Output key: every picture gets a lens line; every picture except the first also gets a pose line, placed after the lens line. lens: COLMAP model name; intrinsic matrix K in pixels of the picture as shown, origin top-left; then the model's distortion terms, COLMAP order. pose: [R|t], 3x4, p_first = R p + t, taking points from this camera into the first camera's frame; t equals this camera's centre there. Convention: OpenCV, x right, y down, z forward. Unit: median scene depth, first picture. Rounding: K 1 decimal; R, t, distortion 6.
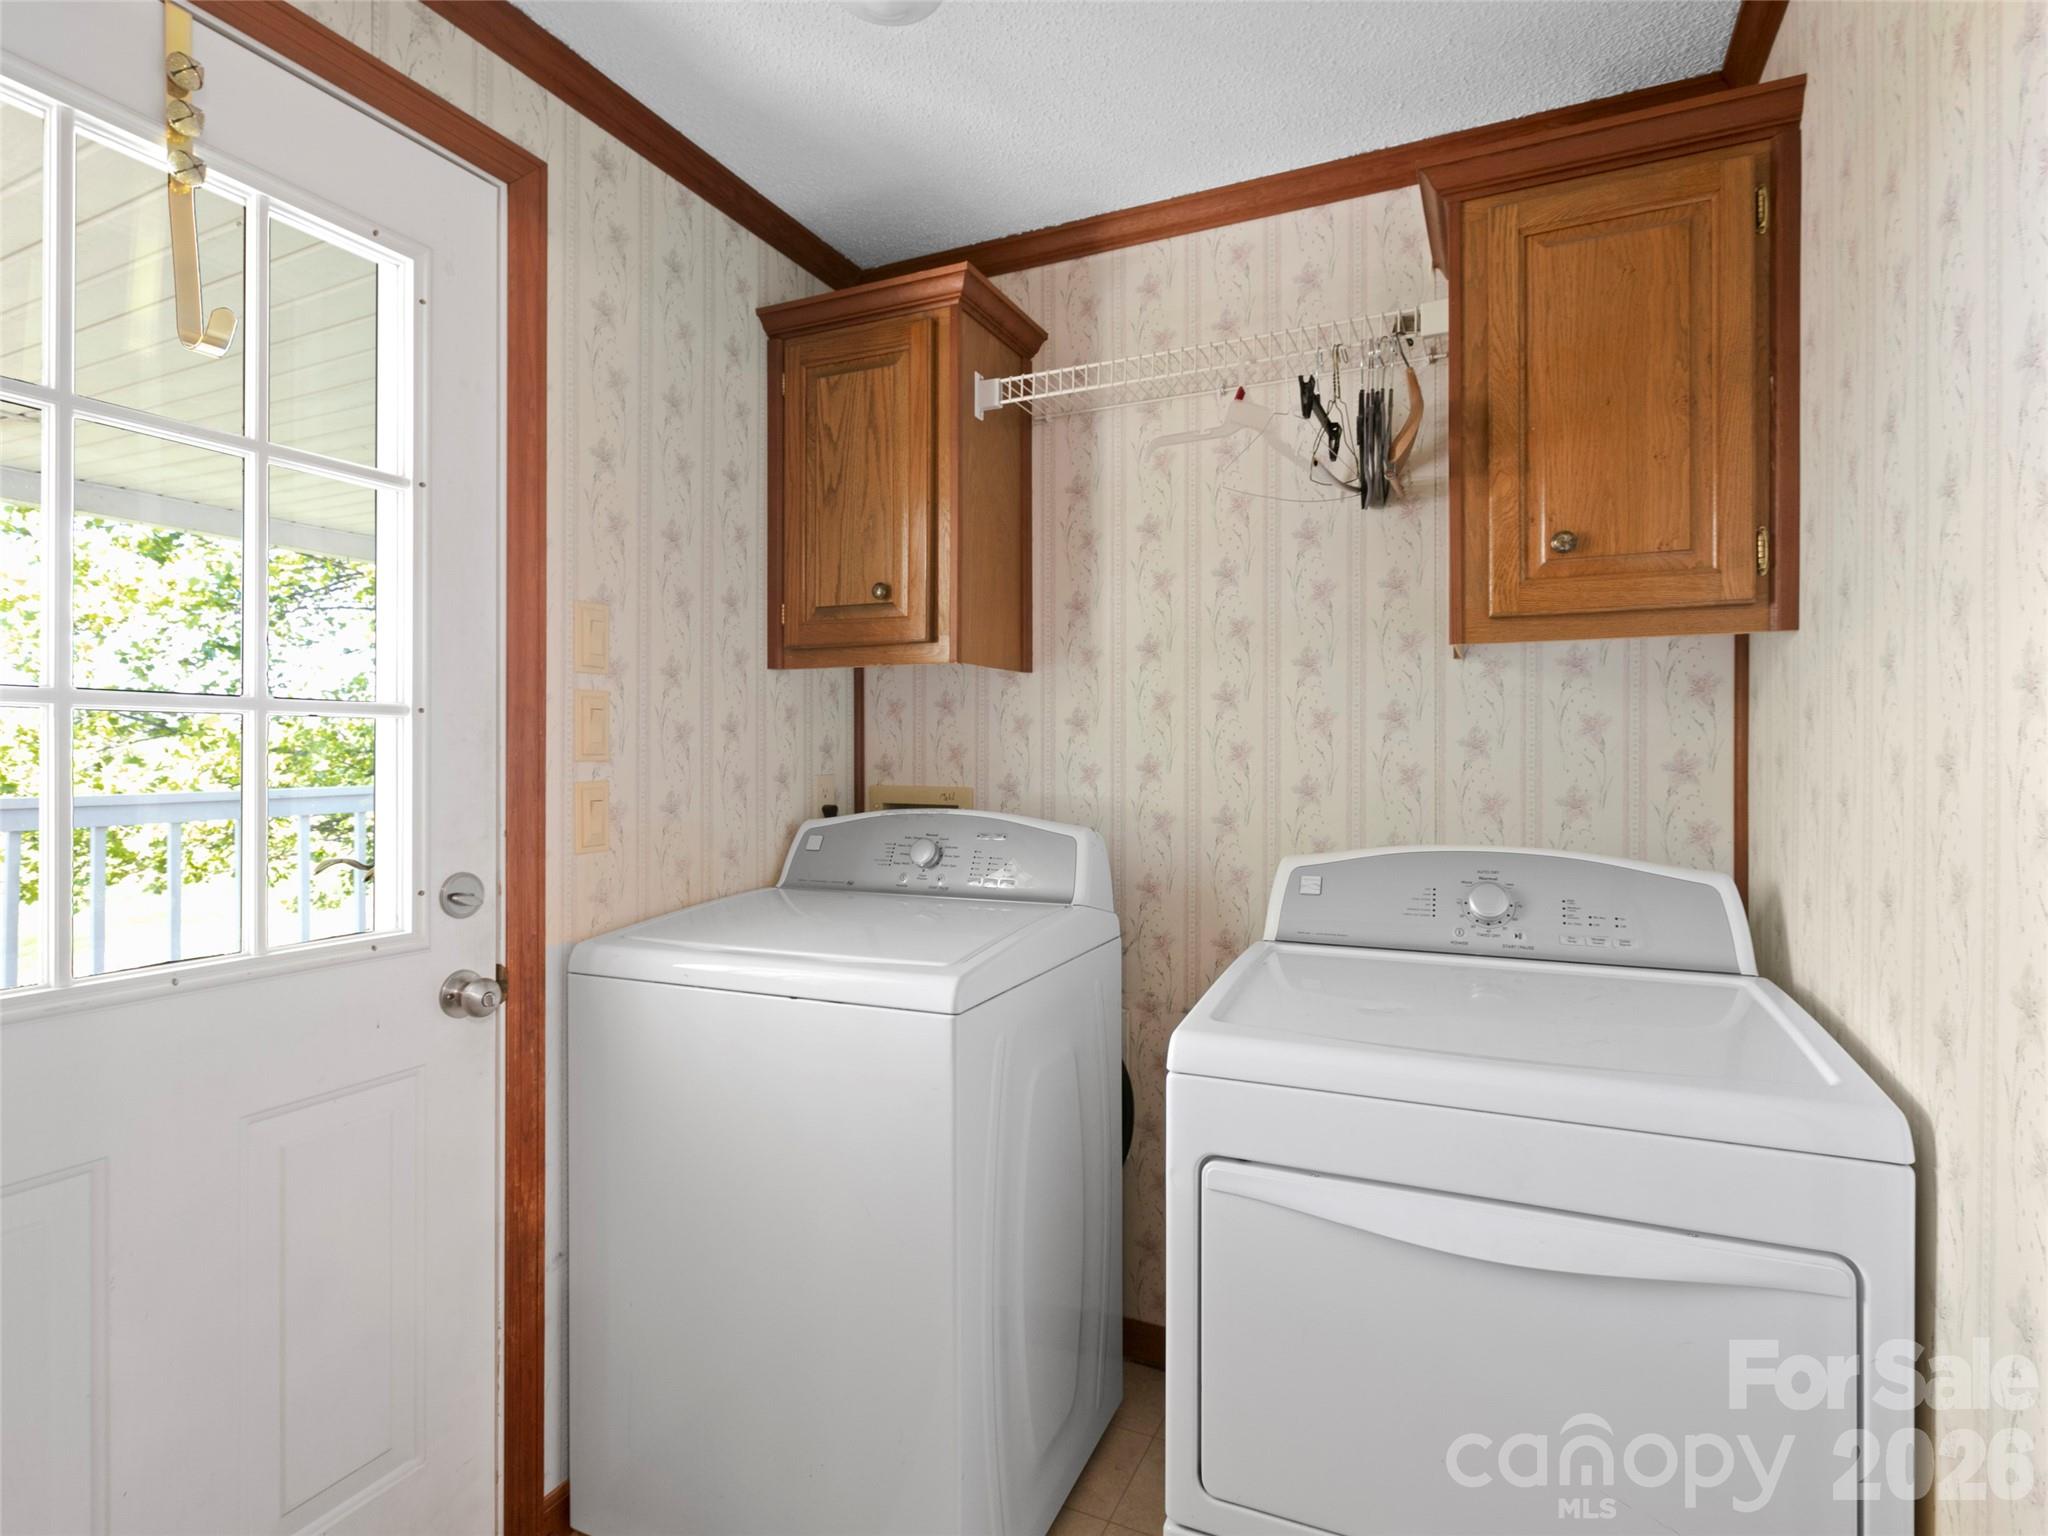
lens RADIAL K [[1031.4, 0, 1024.2], [0, 1031.4, 750.3], [0, 0, 1]] dist [0.002295, 0.000334]
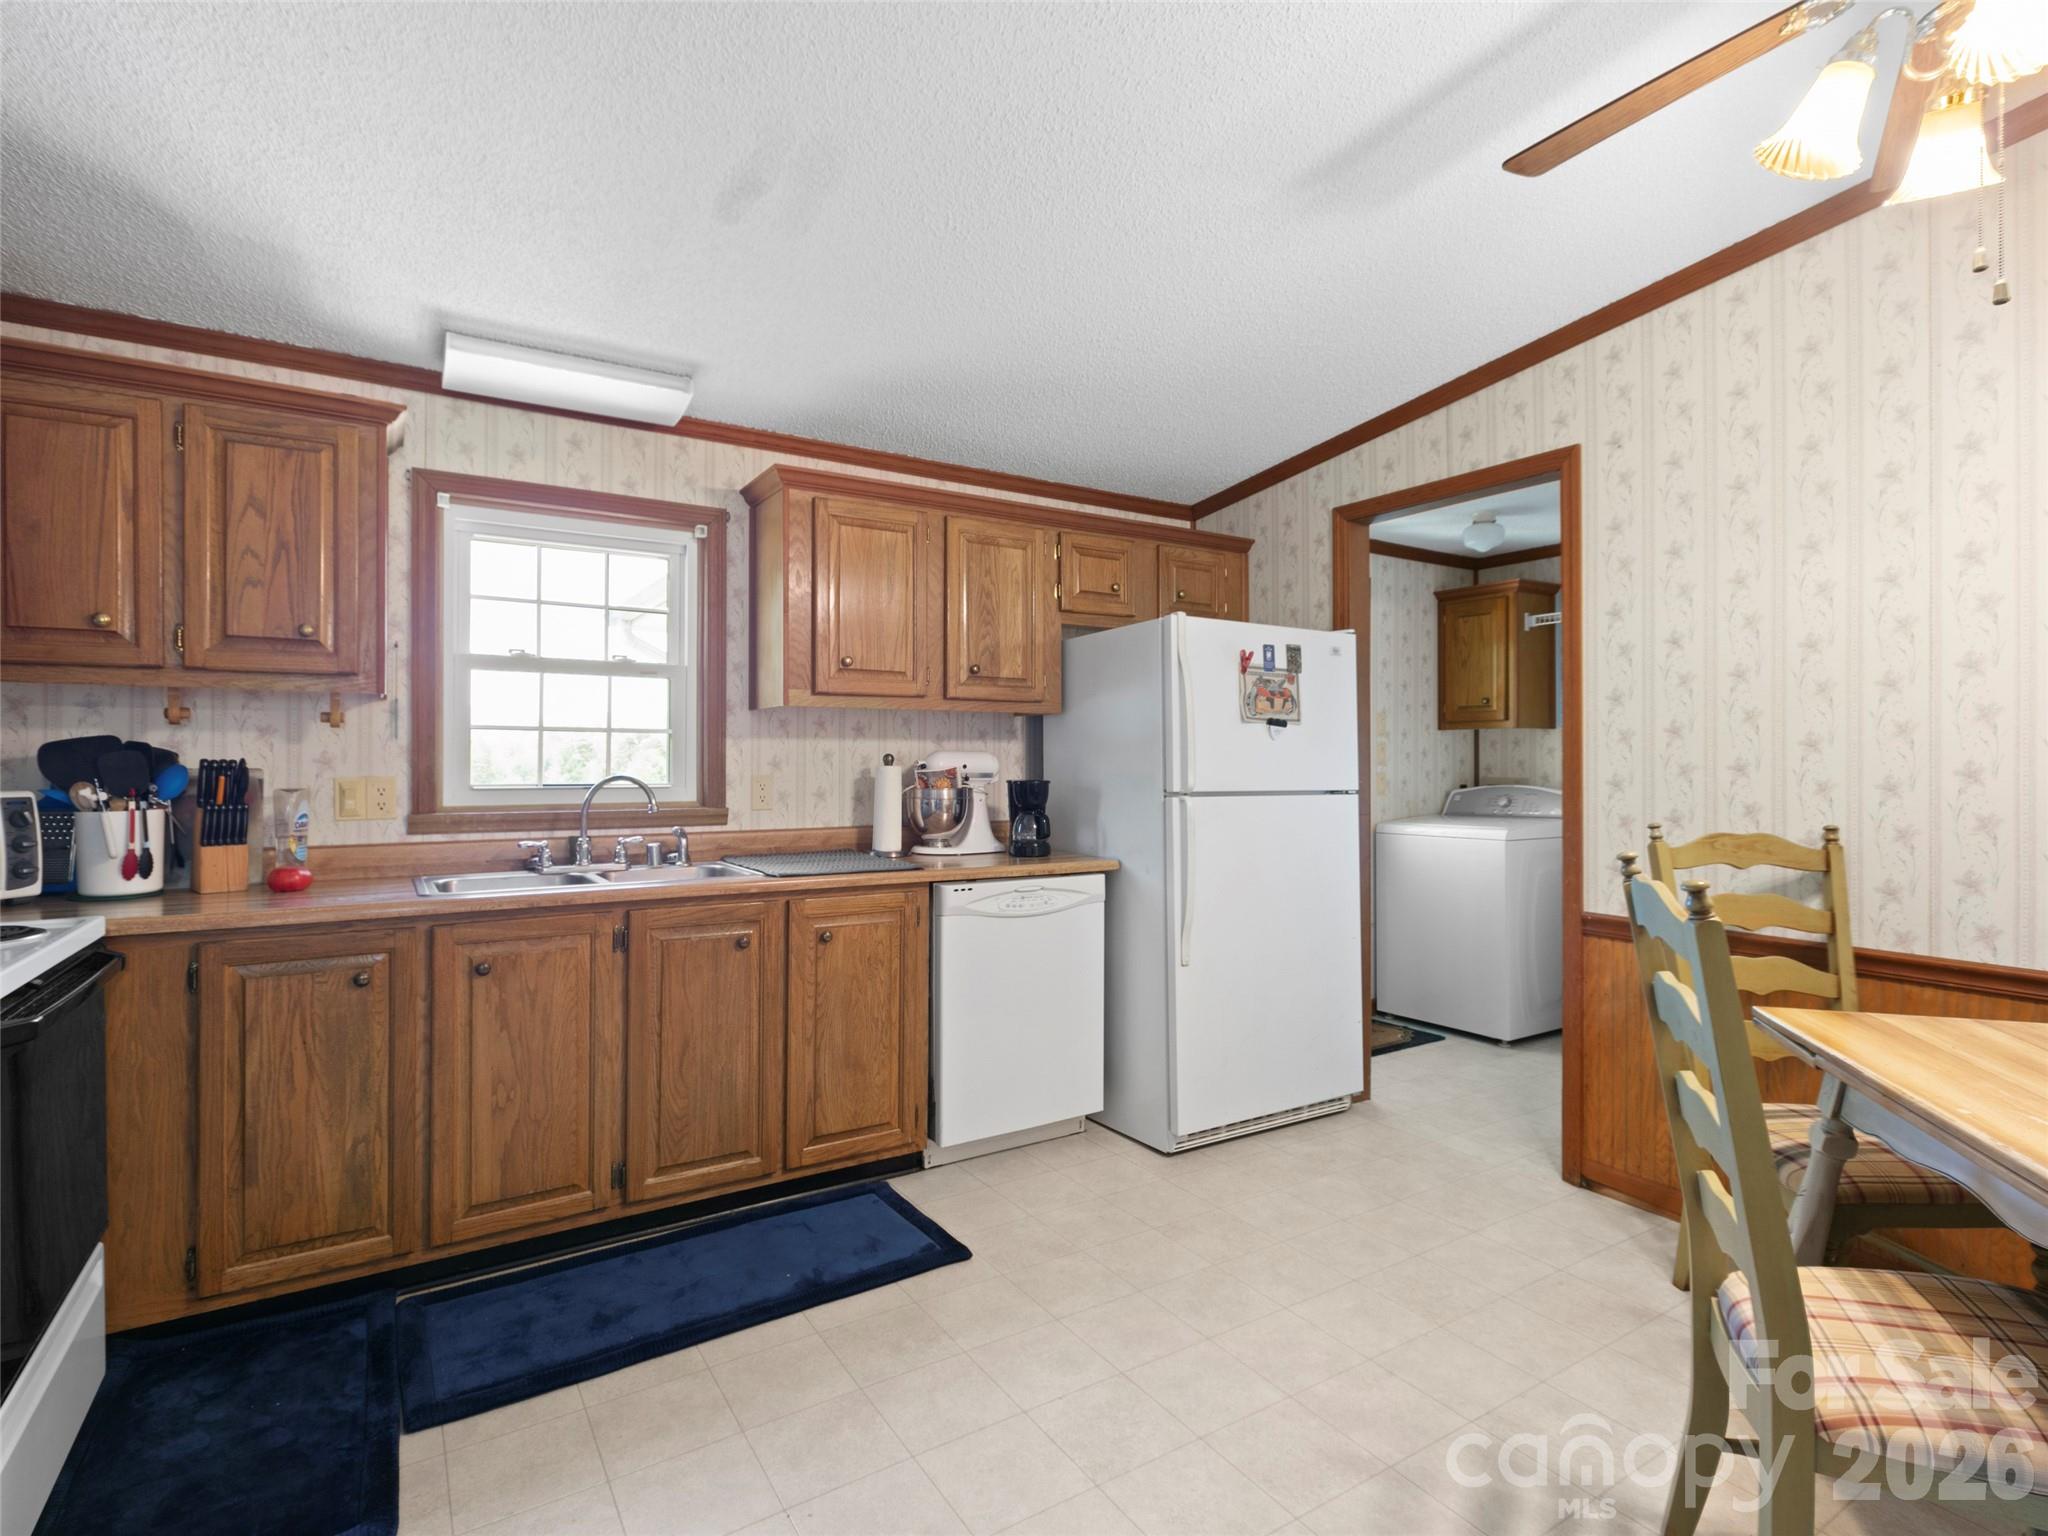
lens RADIAL K [[1031.4, 0, 1021.6], [0, 1031.4, 751.9], [0, 0, 1]] dist [0.002295, 0.000334]
pose [[0.838430, -0.003782, -0.544996, 0.293267], [-0.002355, 0.999941, -0.010562, 0.005065], [0.545004, 0.010139, 0.838372, -1.784865]]
